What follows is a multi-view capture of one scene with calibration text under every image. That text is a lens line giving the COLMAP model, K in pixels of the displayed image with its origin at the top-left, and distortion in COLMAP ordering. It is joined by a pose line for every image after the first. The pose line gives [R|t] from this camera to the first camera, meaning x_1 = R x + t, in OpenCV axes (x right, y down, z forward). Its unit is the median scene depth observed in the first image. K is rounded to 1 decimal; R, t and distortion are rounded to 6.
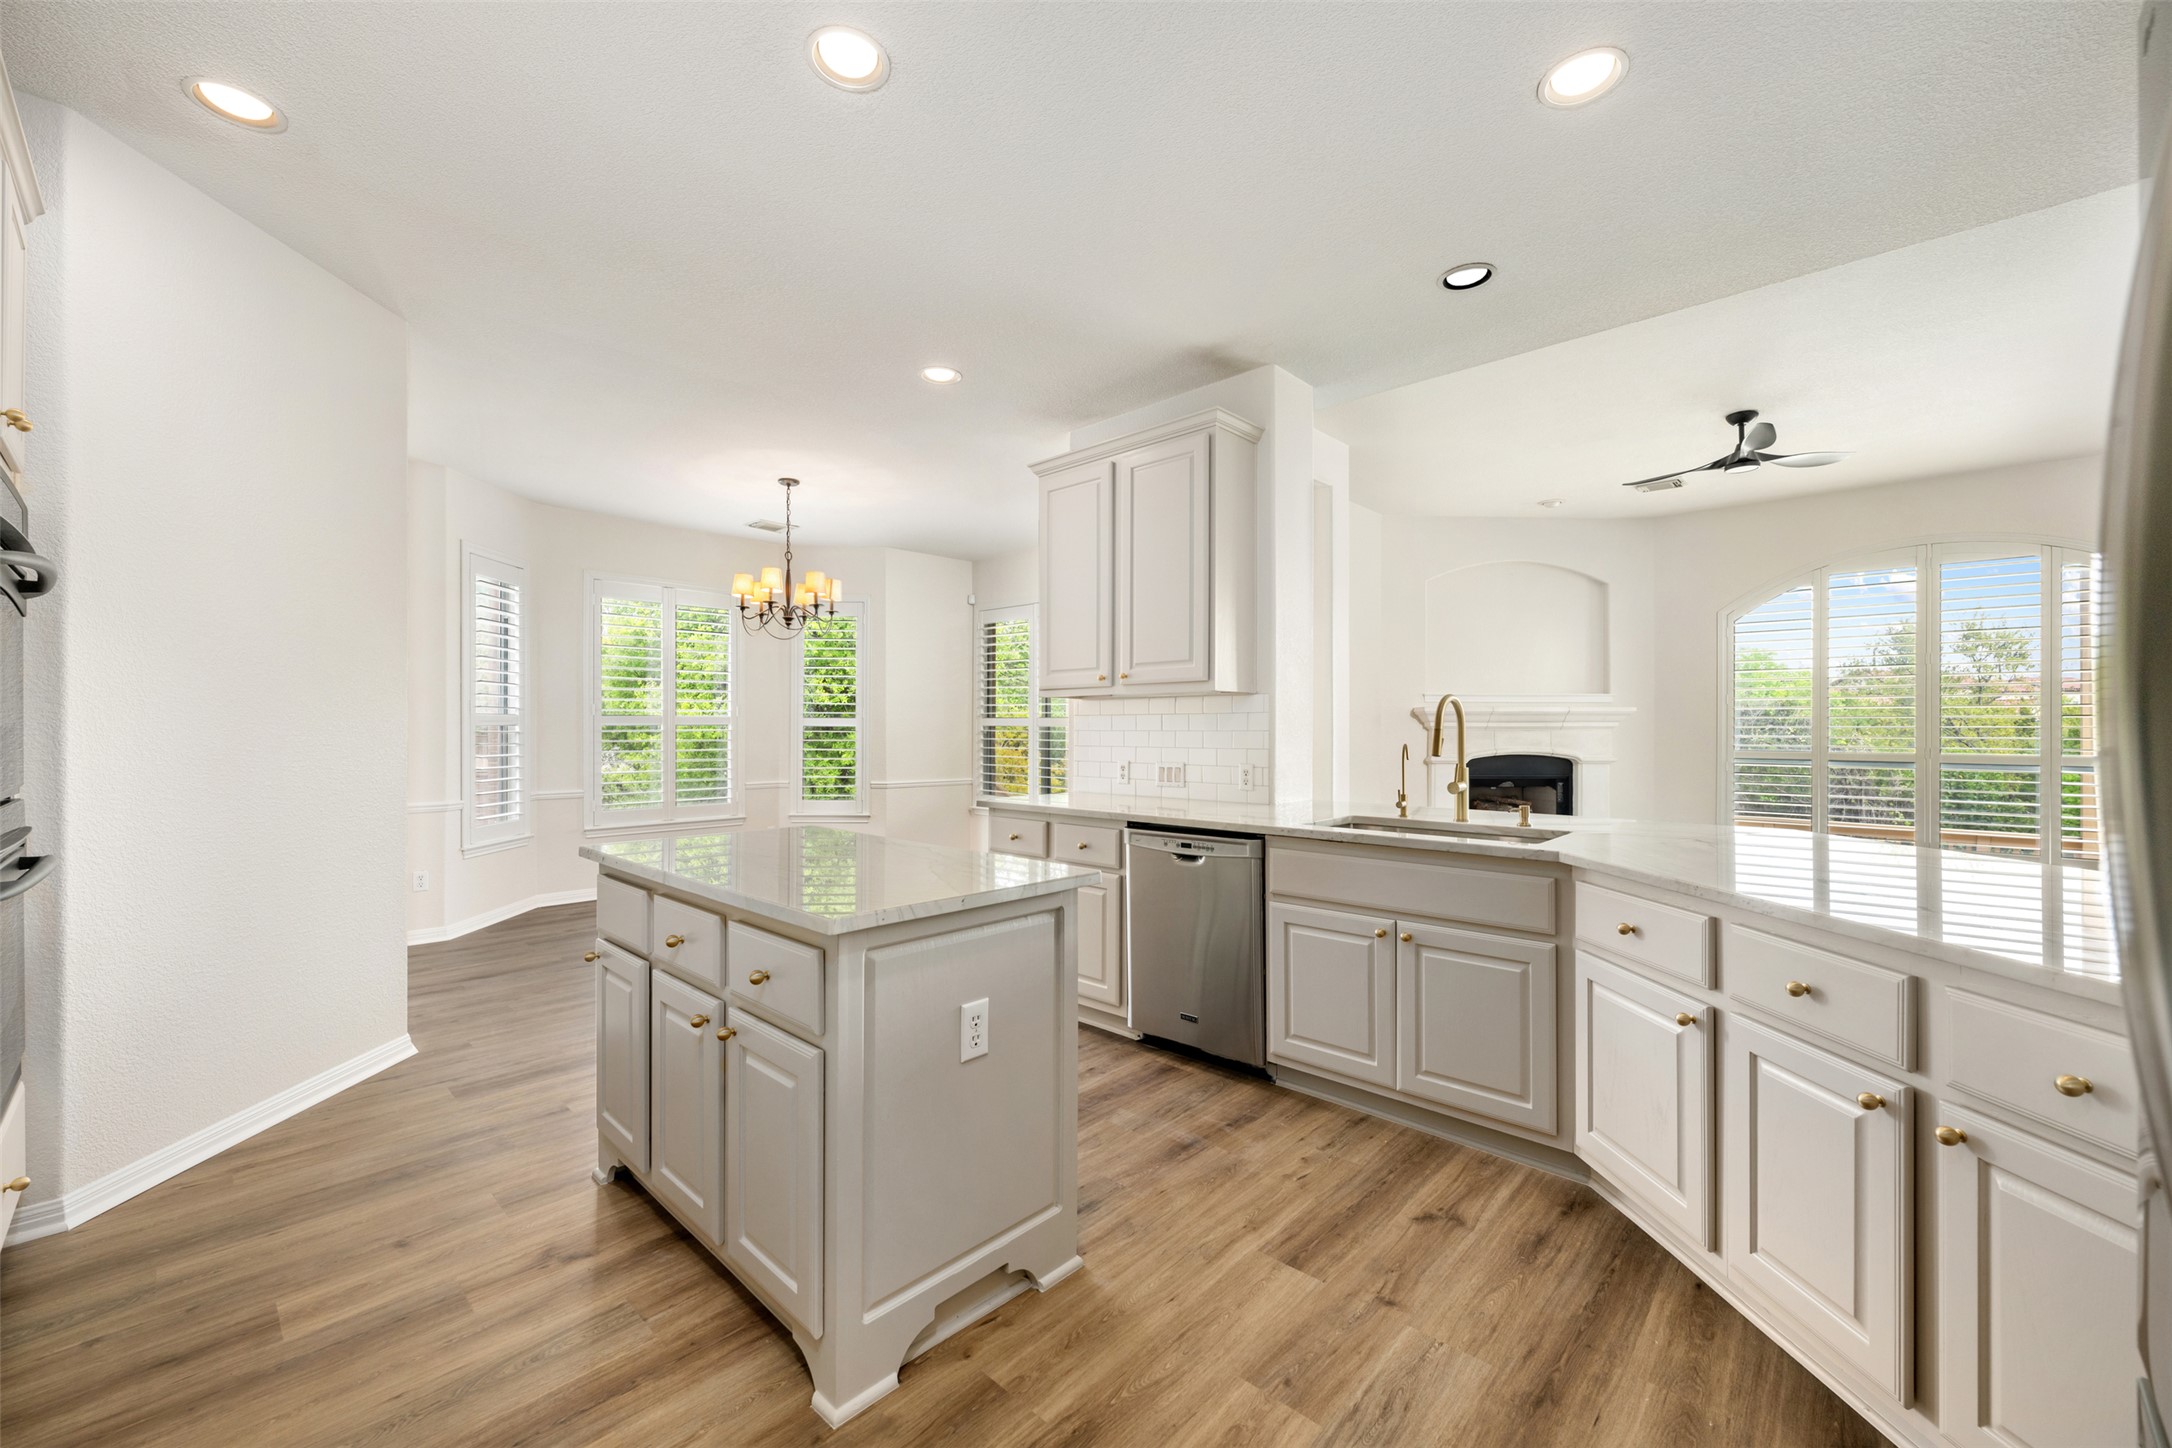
lens RADIAL K [[863.4, 0, 1080.3], [0, 863.4, 724.3], [0, 0, 1]] dist [0.000645, -0.000029]
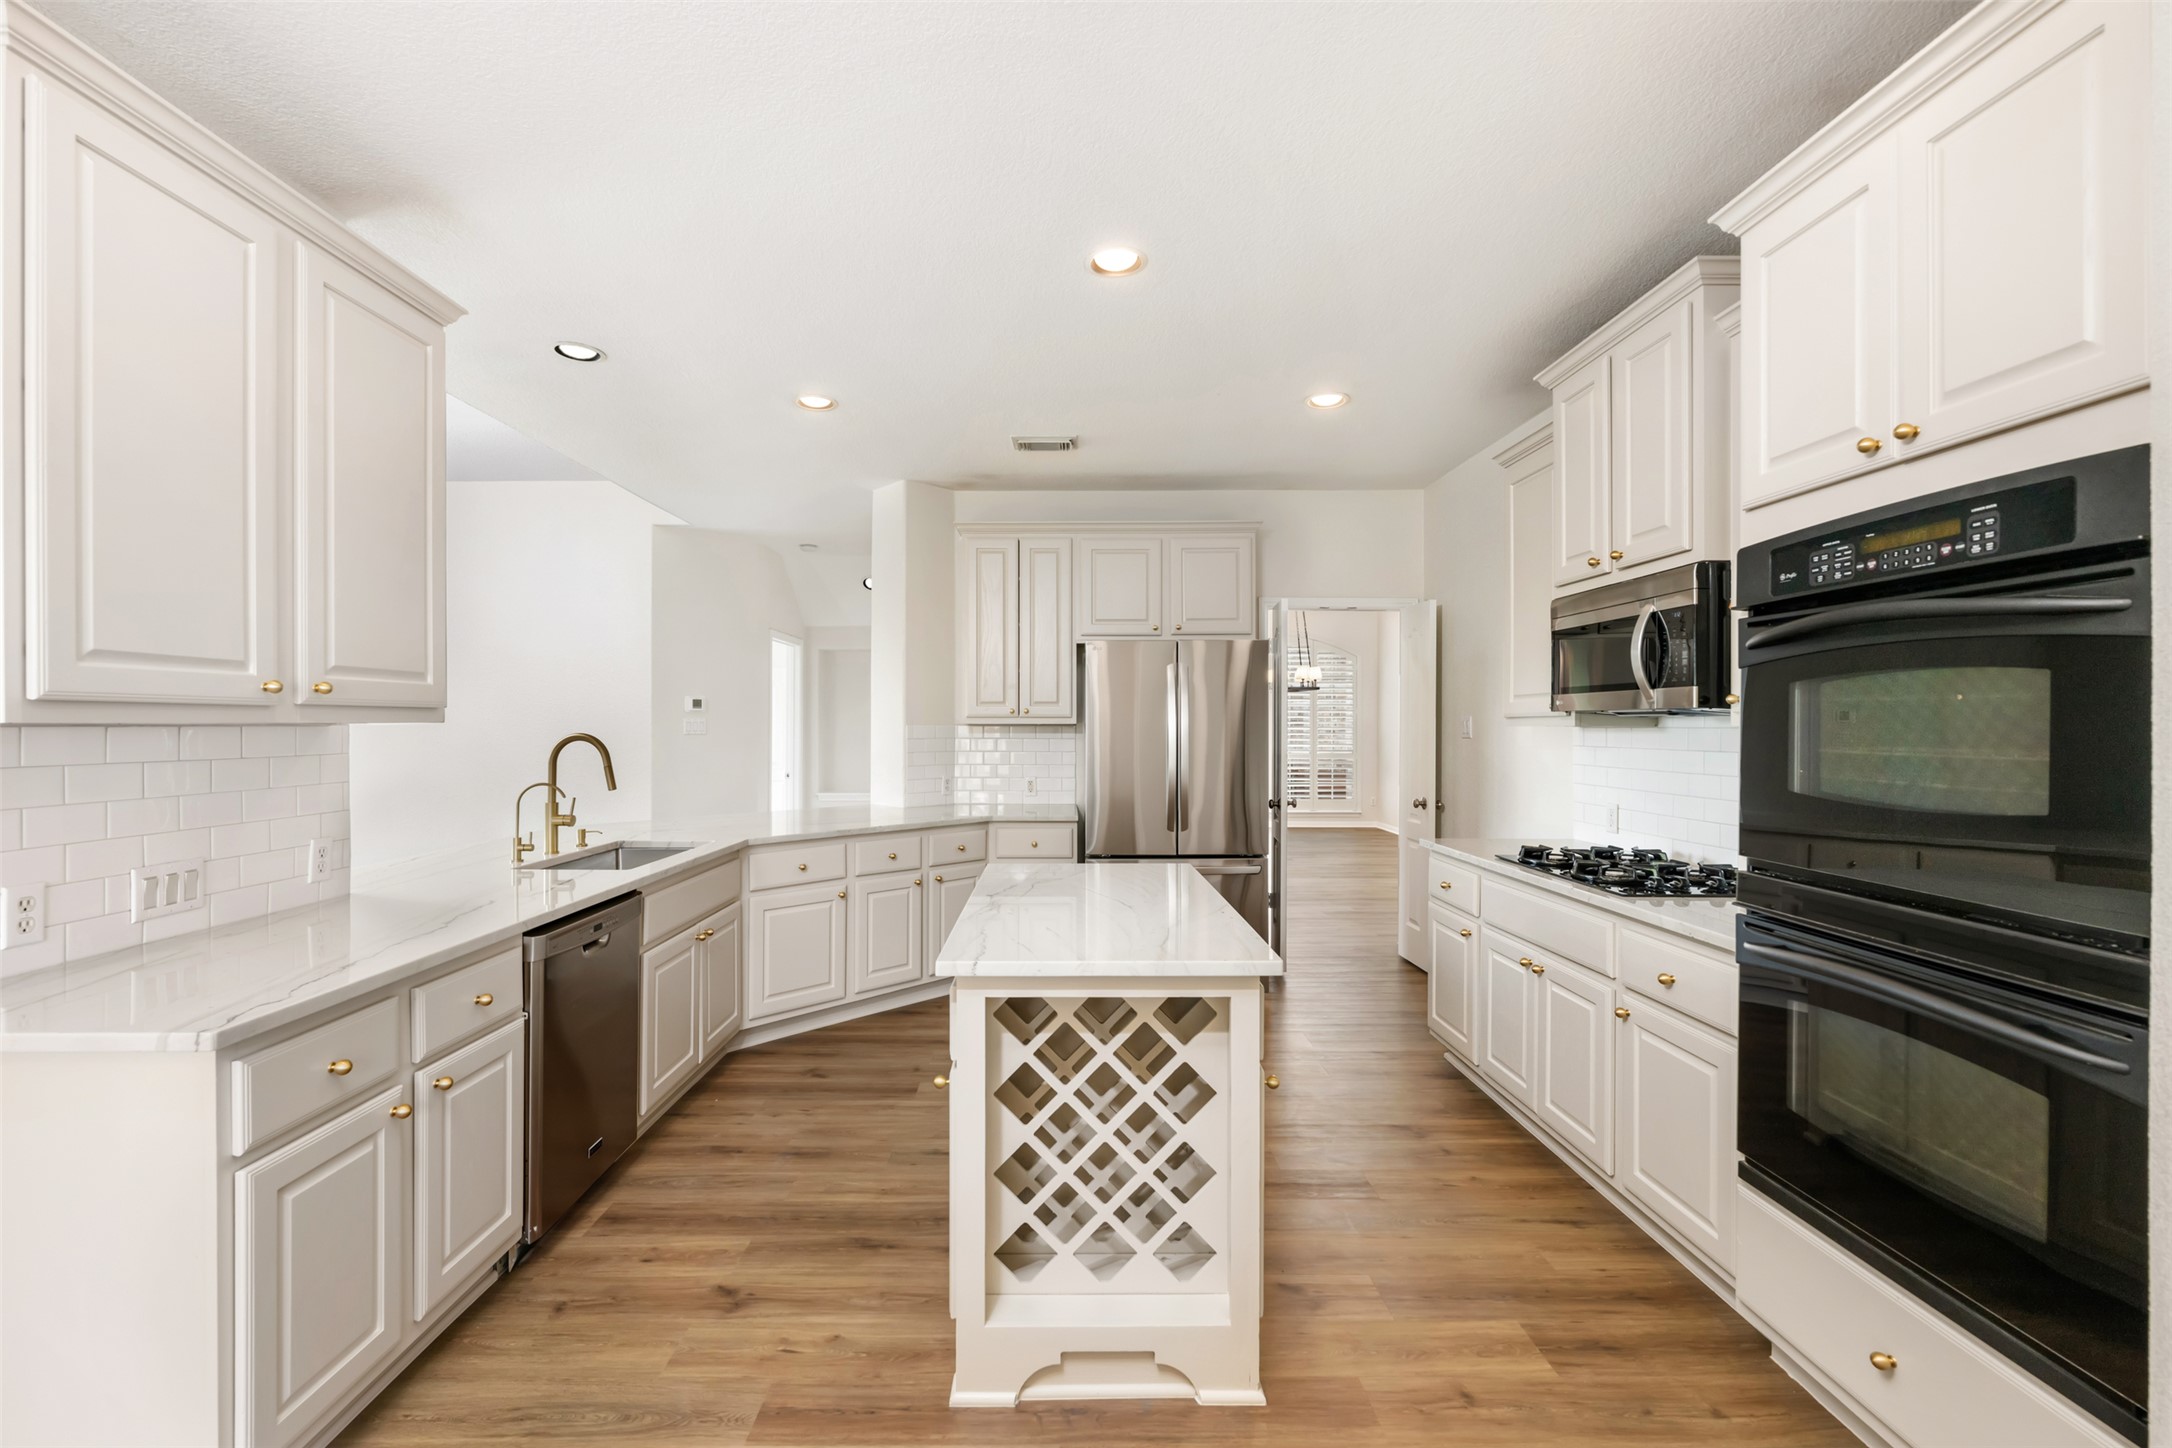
lens RADIAL K [[901.5, 0, 1079.2], [0, 901.5, 729.9], [0, 0, 1]] dist [0.002159, 0.000111]
pose [[-0.699889, -0.001495, 0.714250, -1.012607], [-0.003269, 0.999994, -0.001110, -0.051082], [-0.714244, -0.003112, -0.699890, 1.671851]]
